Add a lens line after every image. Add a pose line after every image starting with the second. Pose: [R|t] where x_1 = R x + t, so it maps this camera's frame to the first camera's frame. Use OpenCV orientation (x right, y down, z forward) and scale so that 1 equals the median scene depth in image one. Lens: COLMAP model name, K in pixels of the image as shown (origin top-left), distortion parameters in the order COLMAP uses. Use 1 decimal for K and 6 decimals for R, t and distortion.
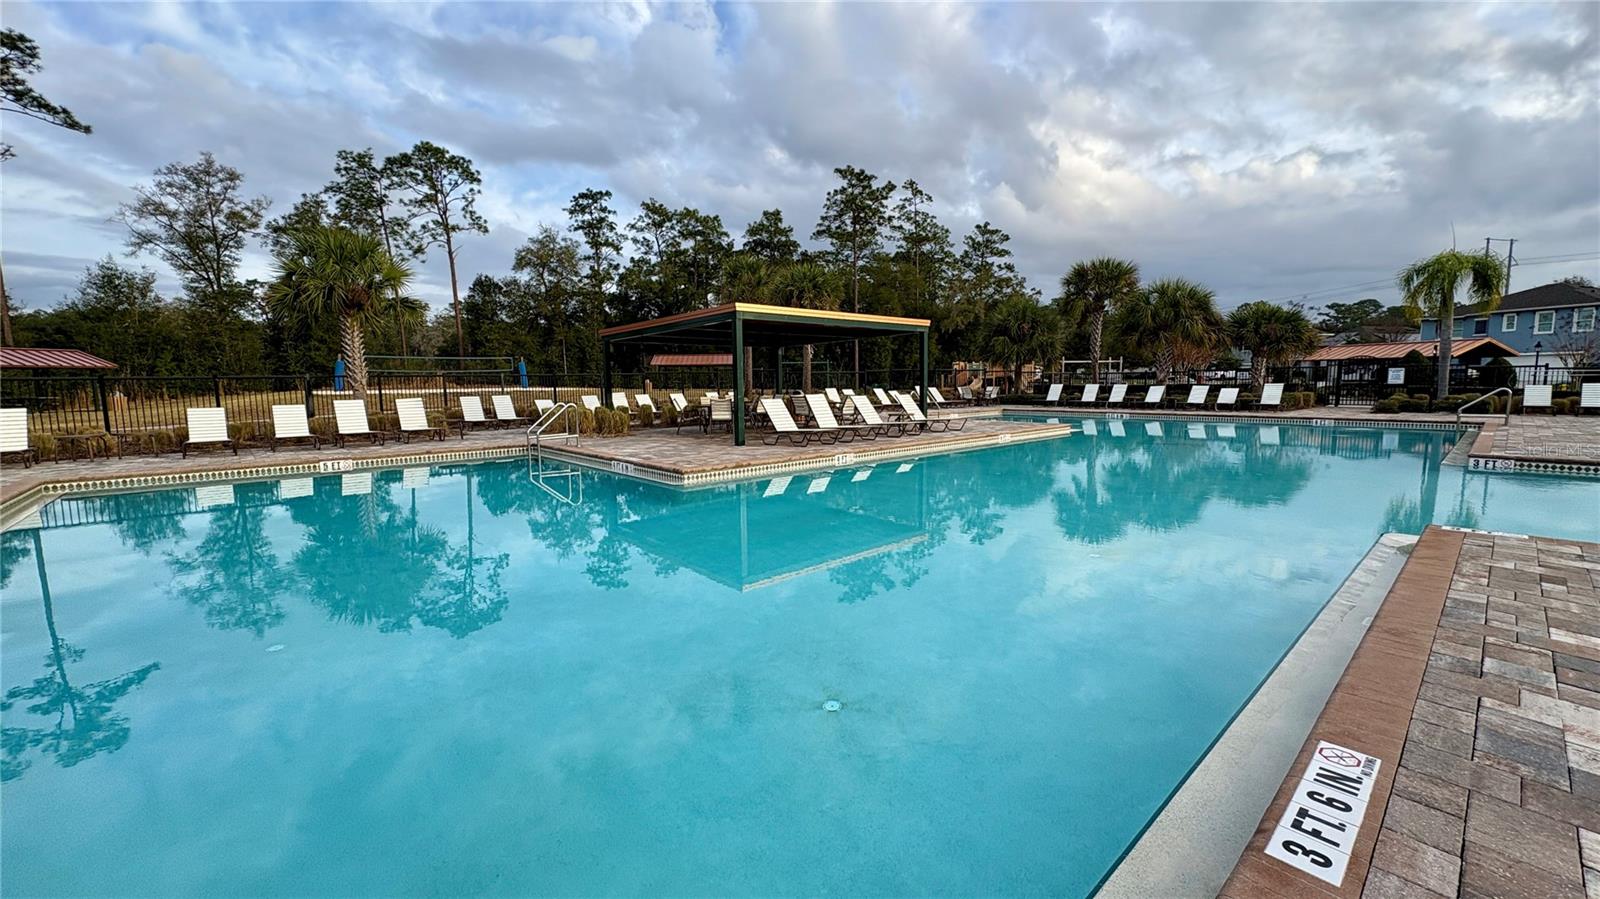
lens RADIAL K [[636.0, 0, 808.4], [0, 636.0, 447.5], [0, 0, 1]] dist [0.000953, -0.000060]
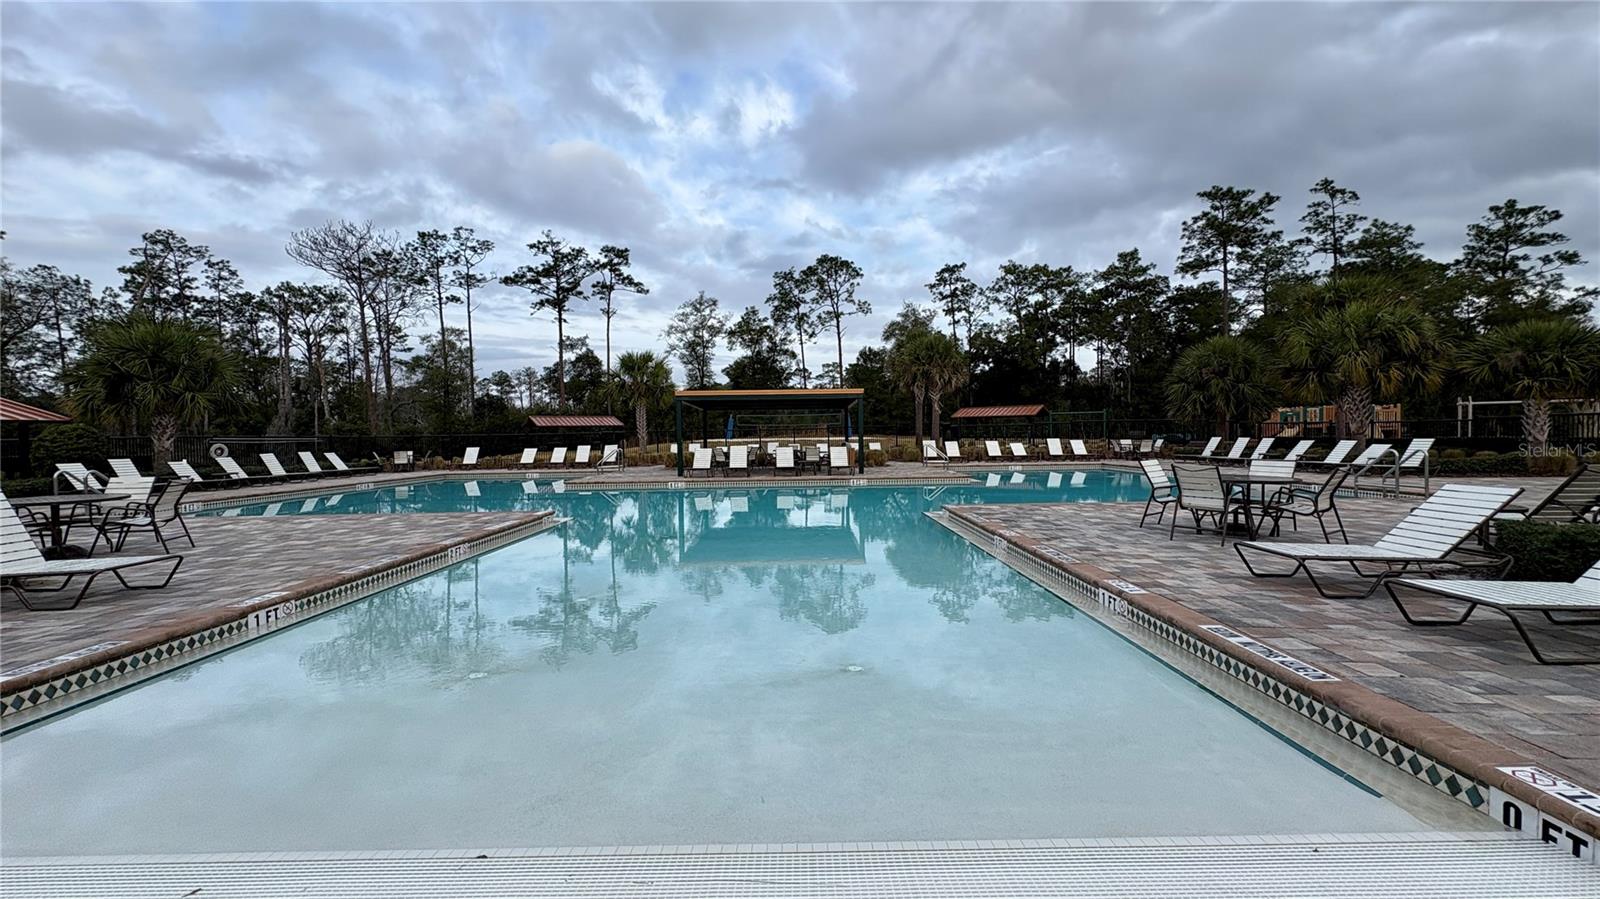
lens RADIAL K [[633.2, 0, 802.7], [0, 633.2, 447.9], [0, 0, 1]] dist [0.000821, 0.000349]
pose [[0.749478, 0.016033, -0.661835, 0.226900], [-0.064341, 0.996738, -0.048714, -0.003288], [0.658895, 0.079093, 0.748065, -0.002370]]
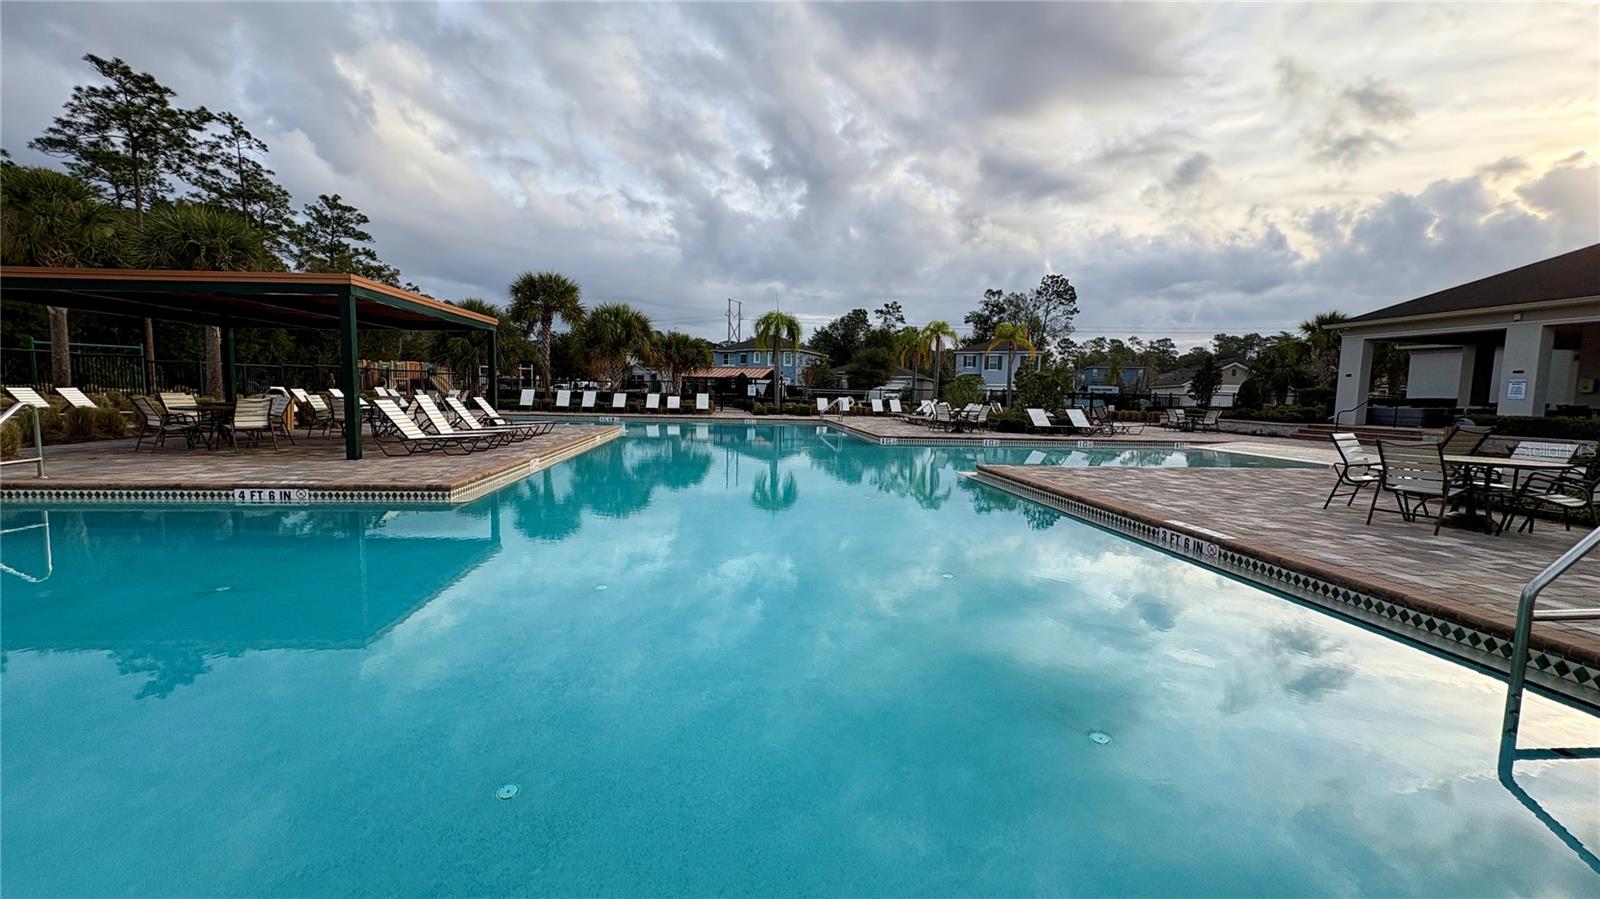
lens RADIAL K [[633.2, 0, 802.7], [0, 633.2, 447.9], [0, 0, 1]] dist [0.000821, 0.000349]
pose [[0.581001, -0.045913, 0.812607, -0.083595], [0.053525, 0.998402, 0.018141, 0.000094], [-0.812141, 0.032955, 0.582530, 0.020410]]
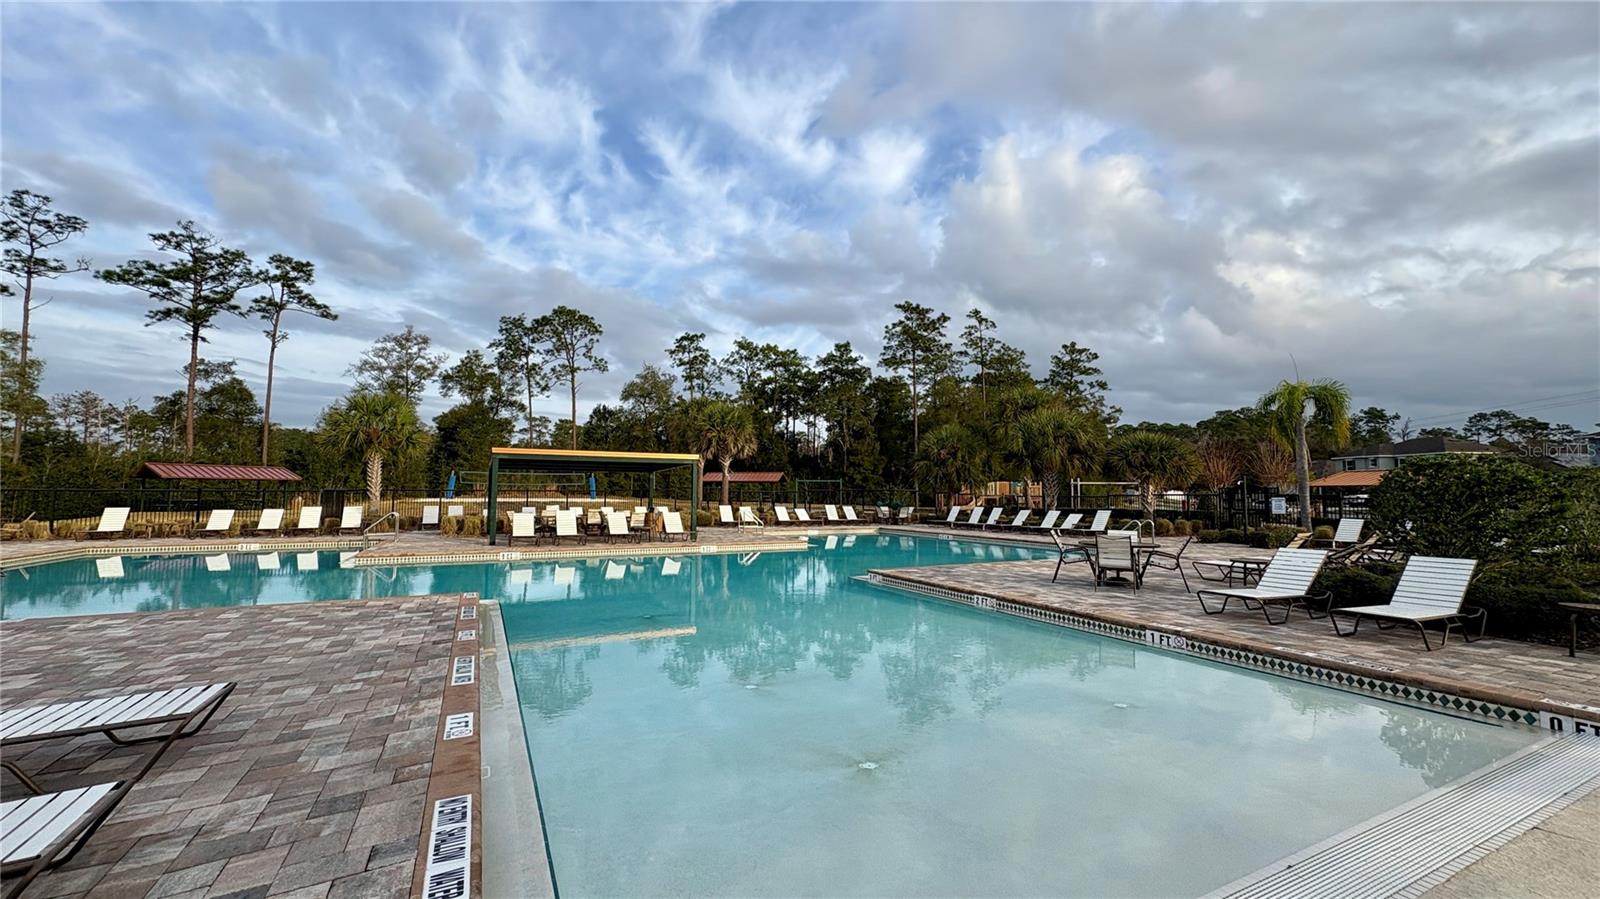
lens RADIAL K [[633.2, 0, 802.7], [0, 633.2, 447.9], [0, 0, 1]] dist [0.000821, 0.000349]
pose [[0.966018, -0.000360, -0.258474, 0.175195], [-0.045142, 0.984395, -0.170087, -0.001594], [0.254501, 0.175975, 0.950927, -0.038643]]
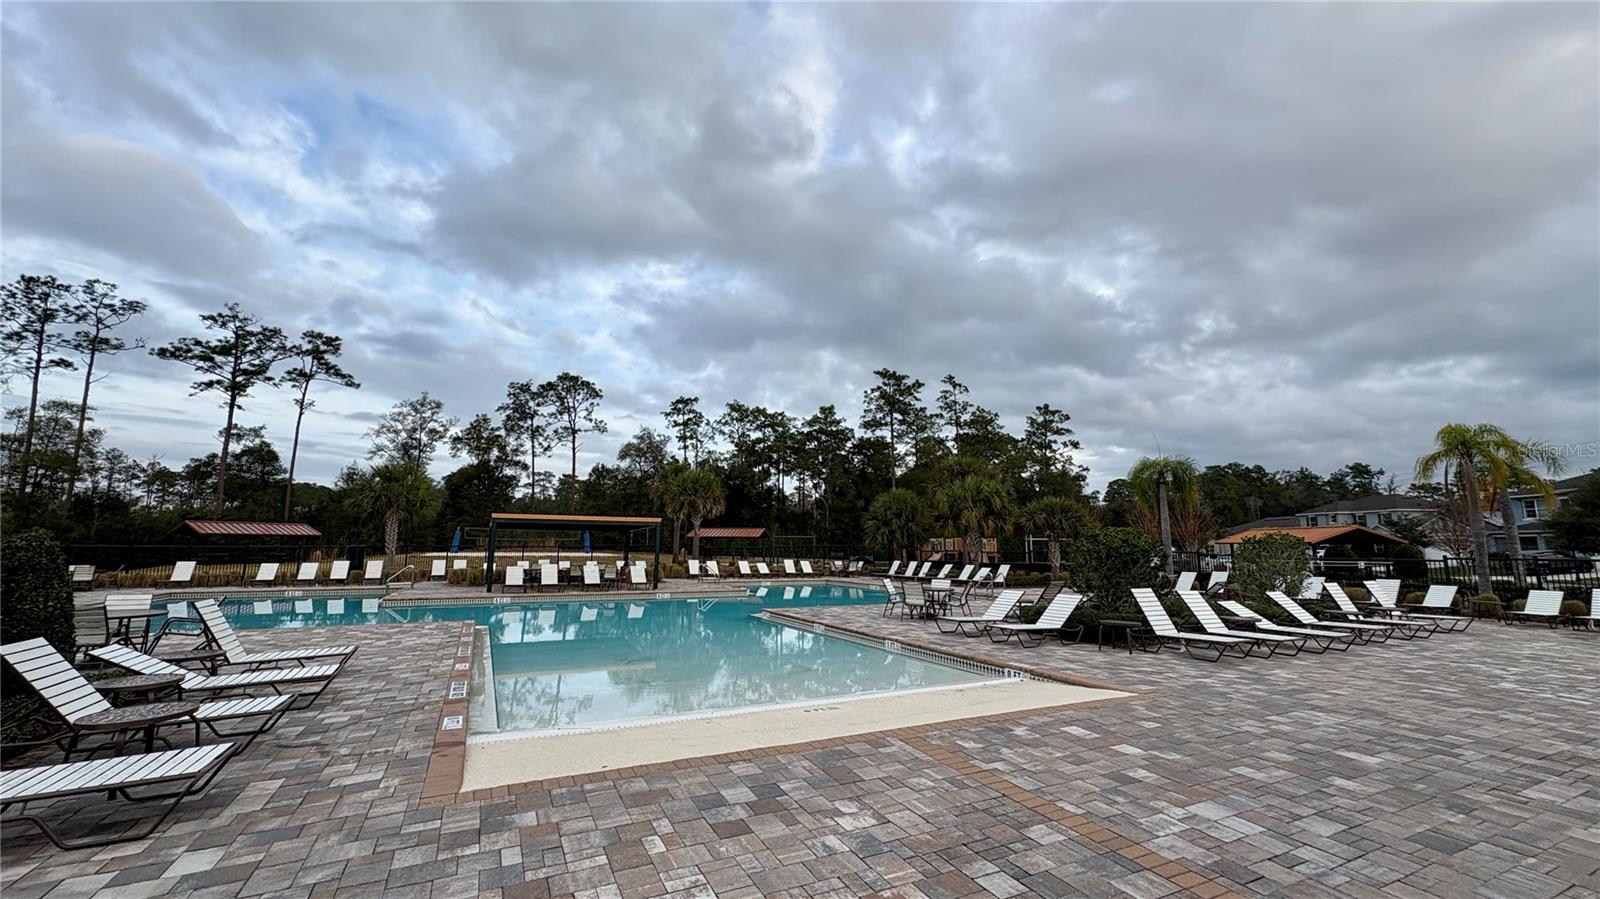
lens RADIAL K [[630.1, 0, 803.1], [0, 630.1, 448.2], [0, 0, 1]] dist [0.001194, -0.000017]
pose [[0.964529, -0.021508, -0.263099, 0.227218], [-0.046969, 0.966789, -0.251224, 0.001507], [0.259765, 0.254670, 0.931486, -0.095119]]
